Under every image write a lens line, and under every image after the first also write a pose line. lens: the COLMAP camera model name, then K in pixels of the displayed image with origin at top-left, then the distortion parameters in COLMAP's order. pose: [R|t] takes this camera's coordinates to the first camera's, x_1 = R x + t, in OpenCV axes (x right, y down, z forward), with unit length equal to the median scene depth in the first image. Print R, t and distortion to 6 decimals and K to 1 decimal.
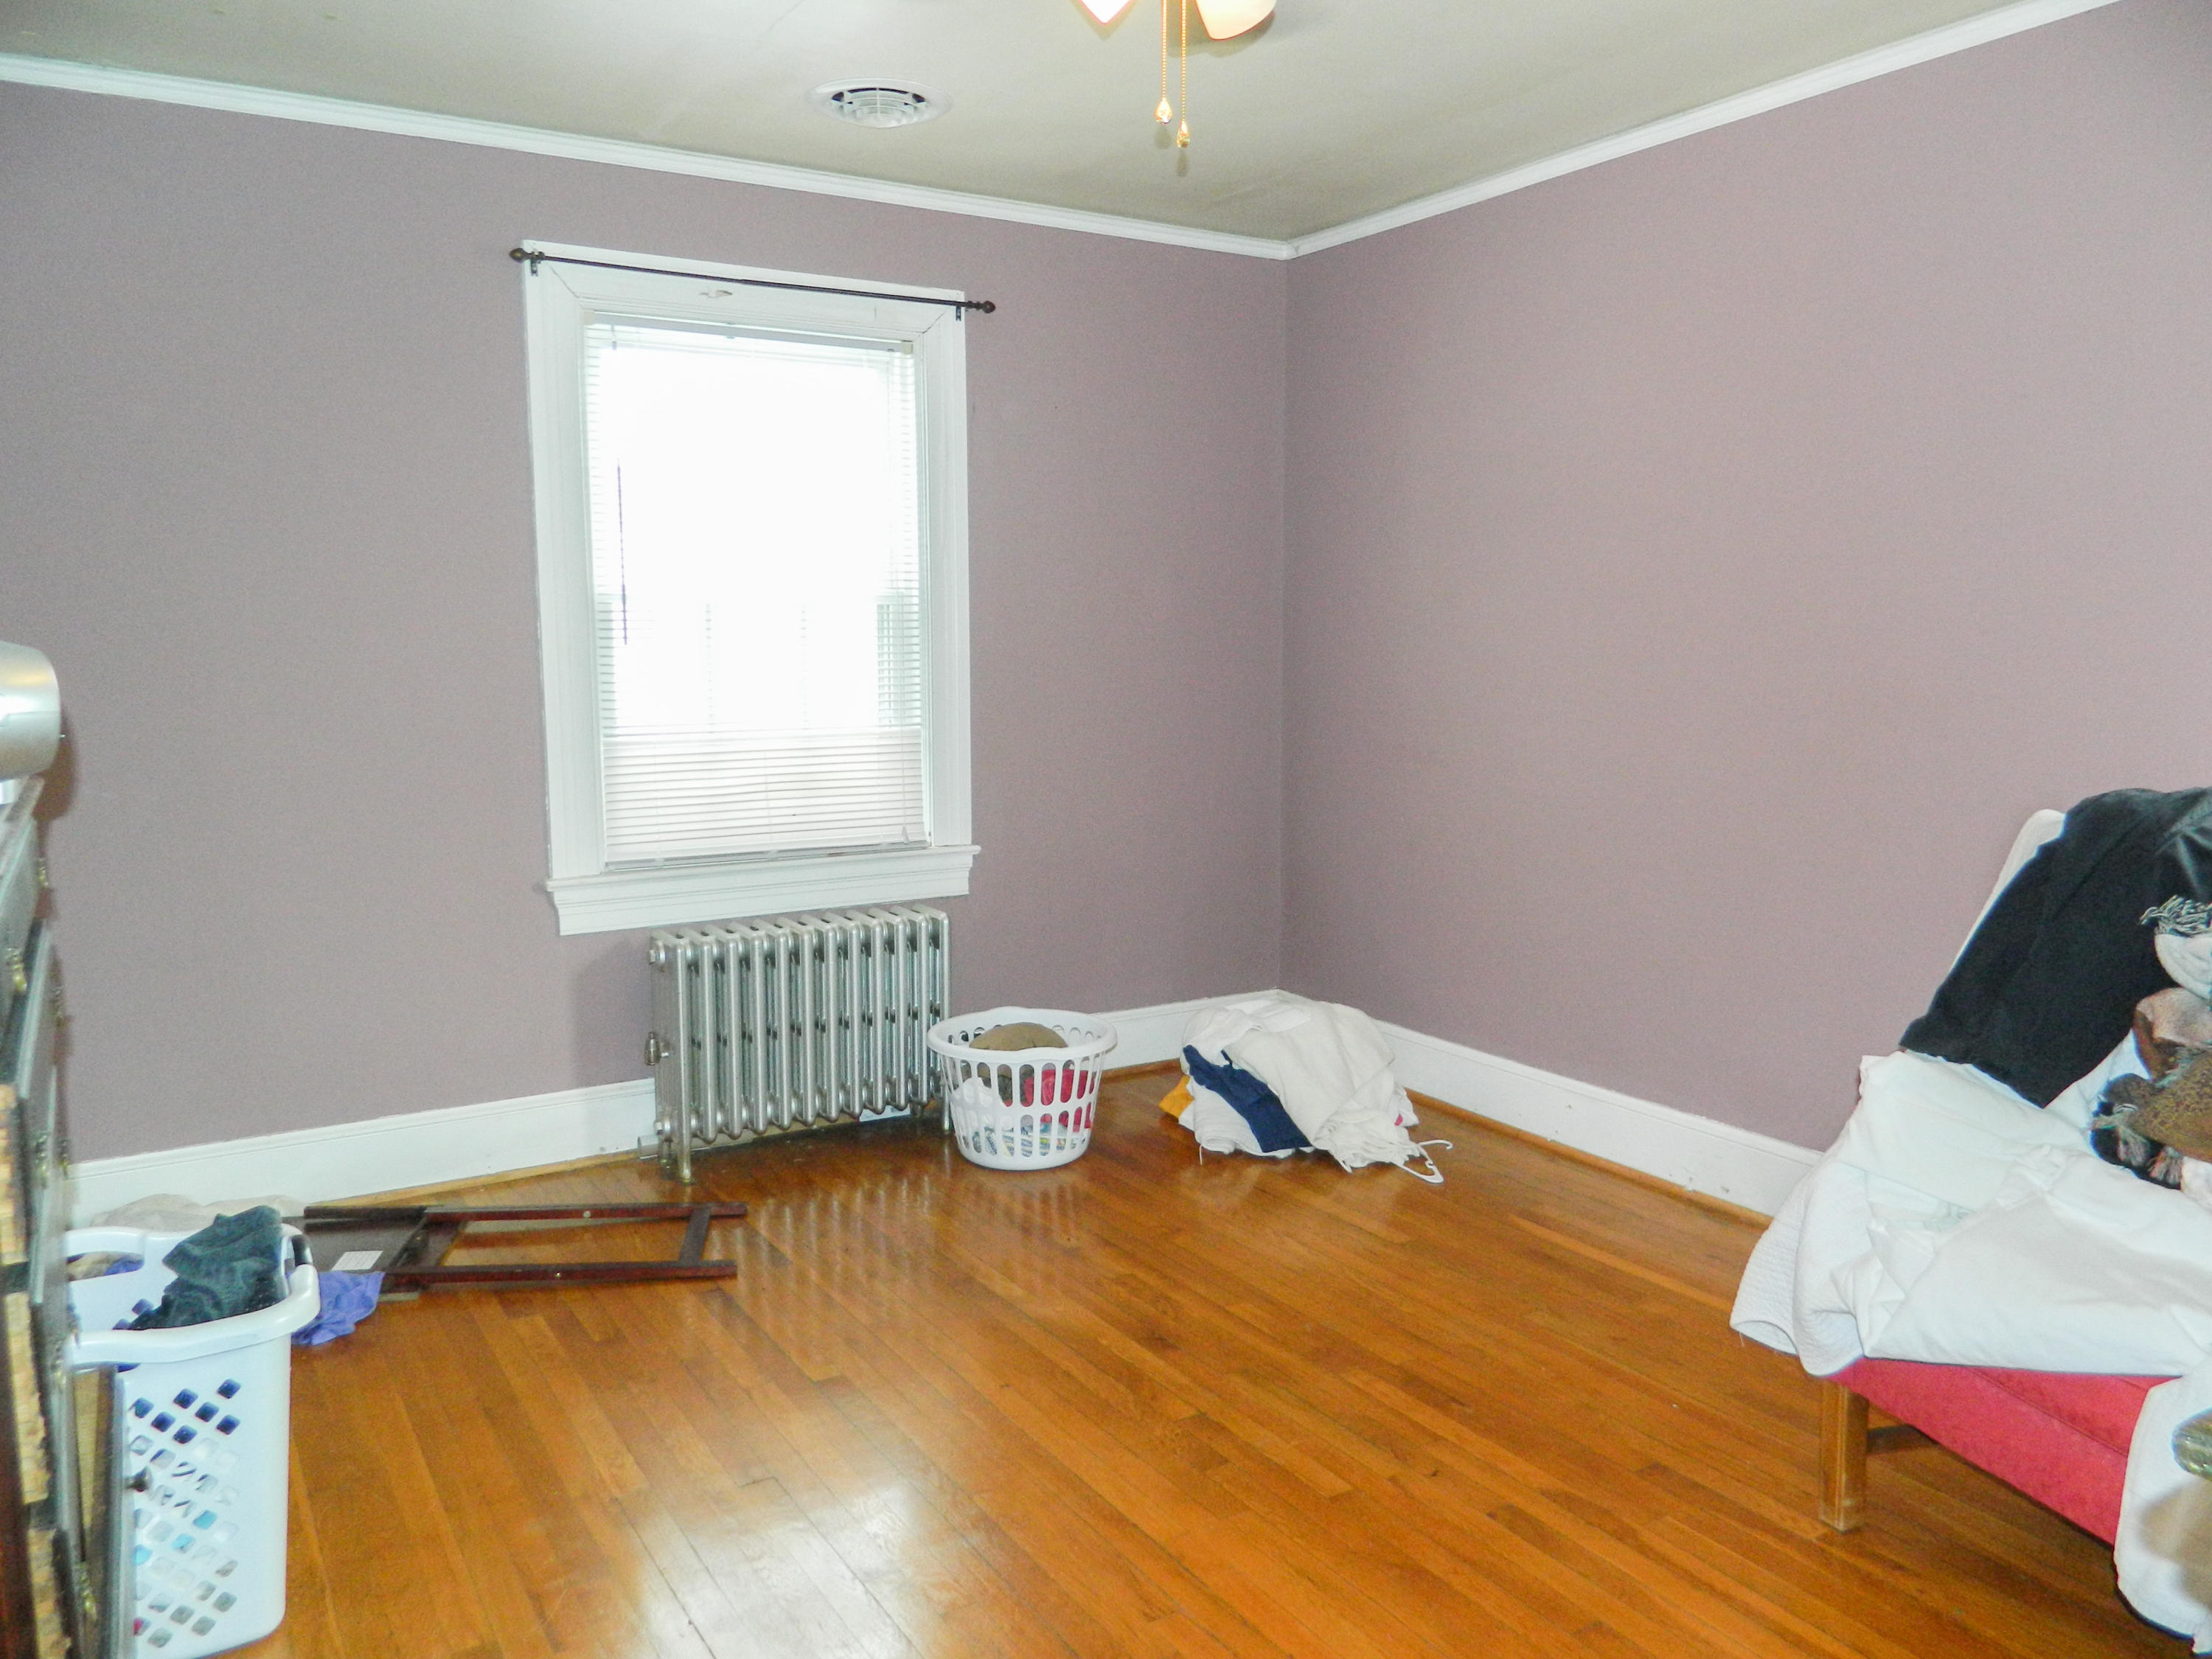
lens RADIAL K [[1632.1, 0, 1106.0], [0, 1632.1, 829.5], [0, 0, 1]] dist [0.001304, 0.000073]
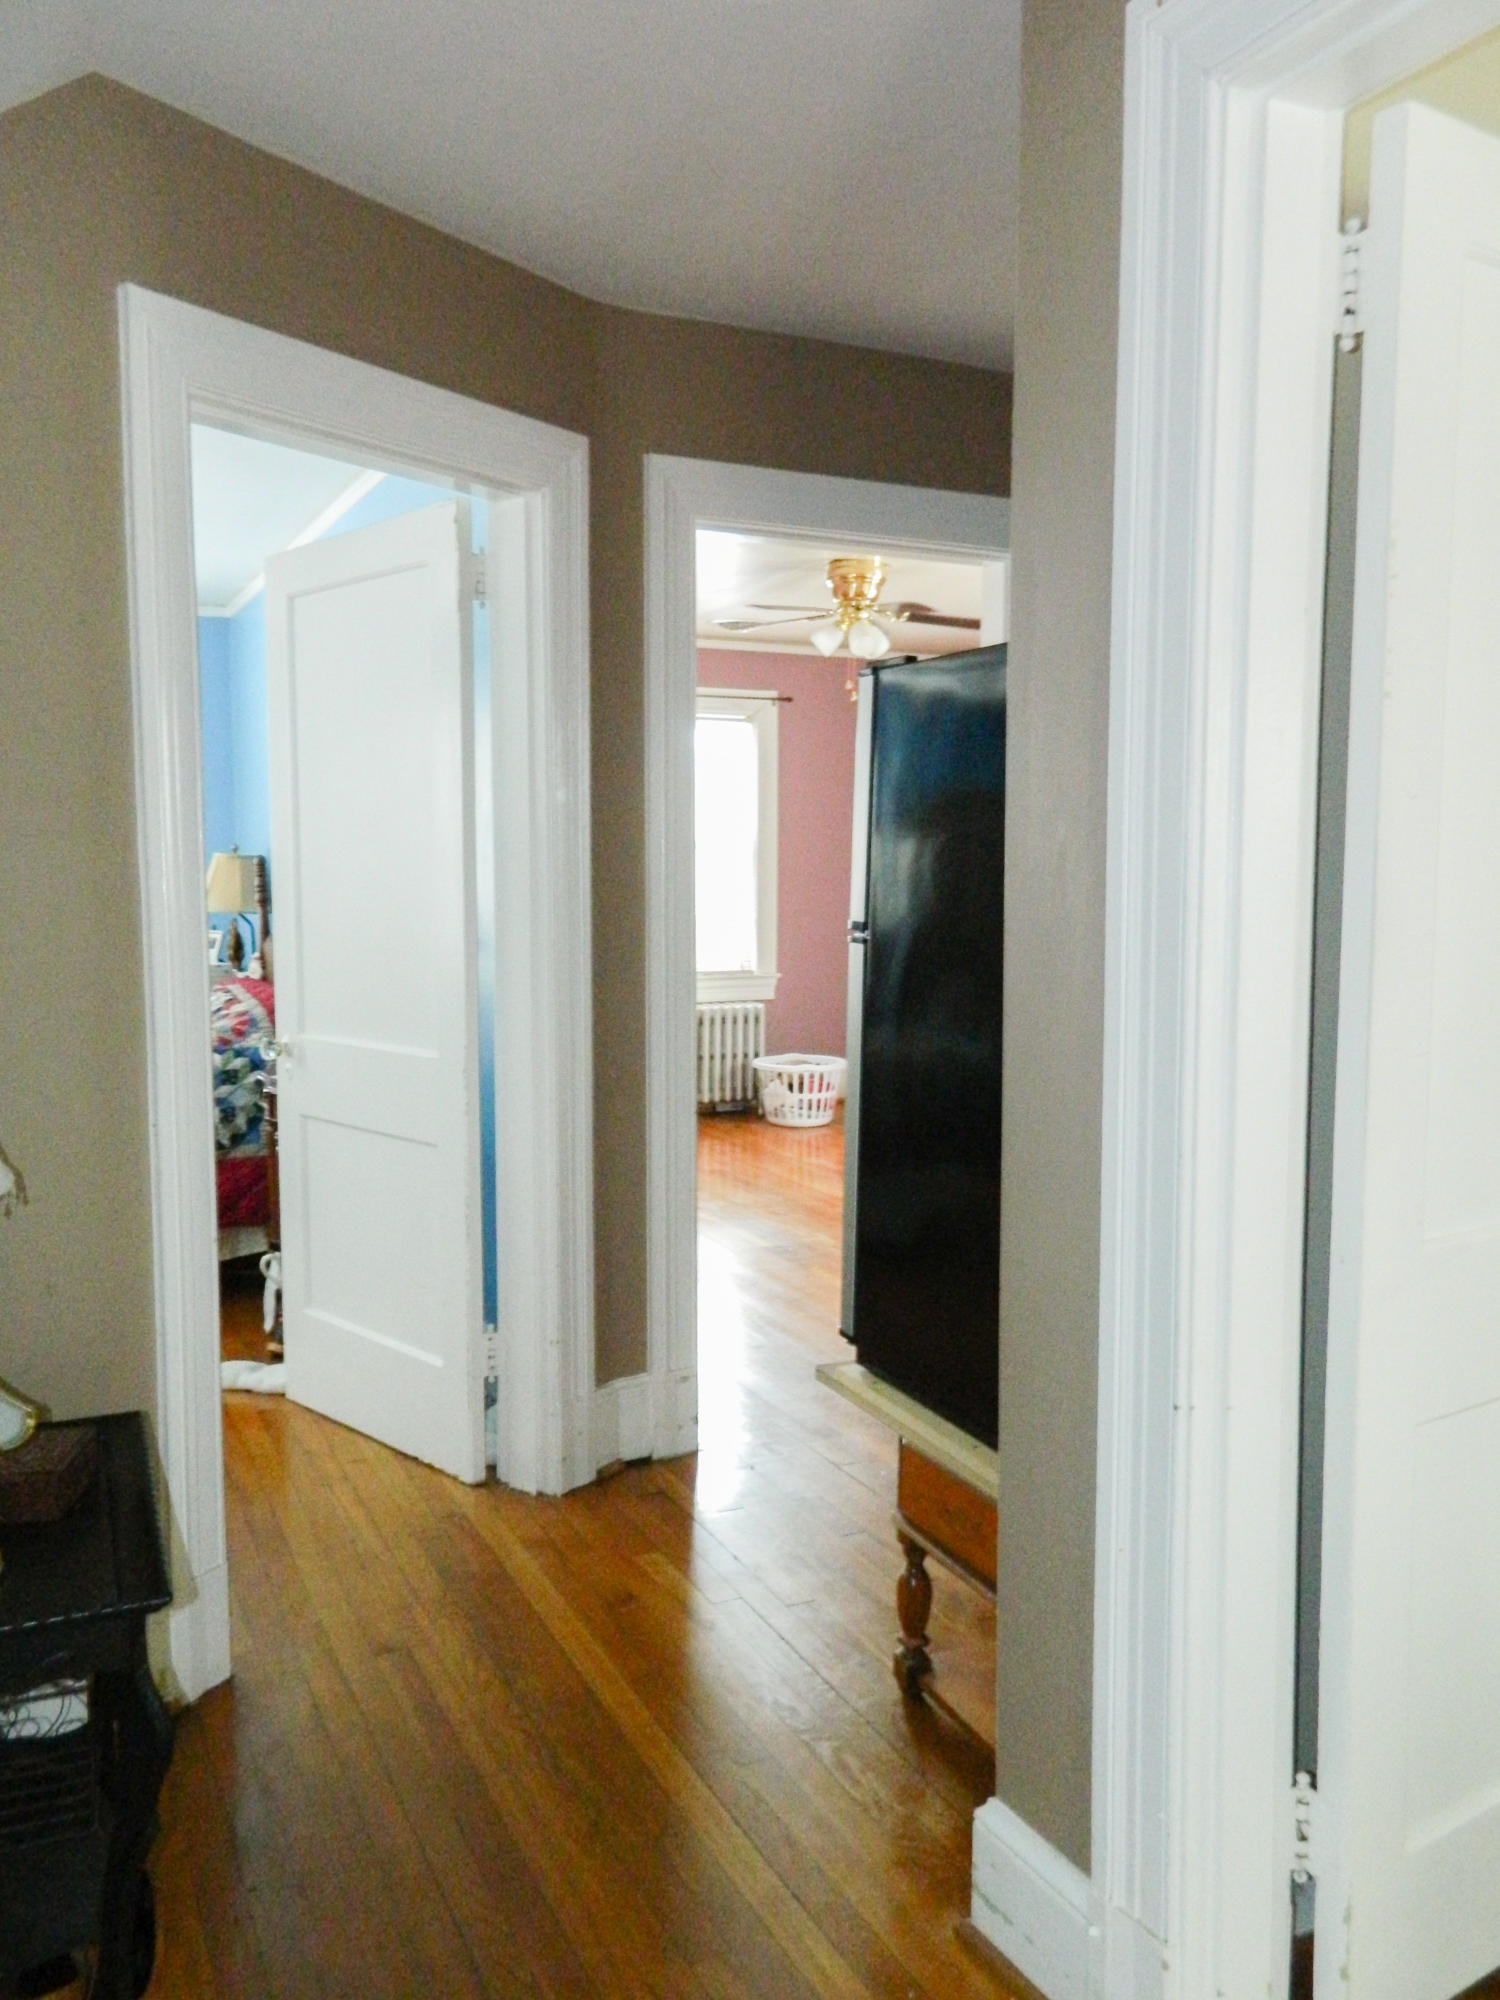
lens RADIAL K [[1475.7, 0, 750.0], [0, 1475.7, 1000.0], [0, 0, 1]] dist [0.001304, 0.000073]
pose [[0.994435, 0.016608, -0.104036, 0.076433], [-0.020278, 0.999205, -0.034313, 0.113874], [0.103384, 0.036232, 0.993981, -0.823713]]
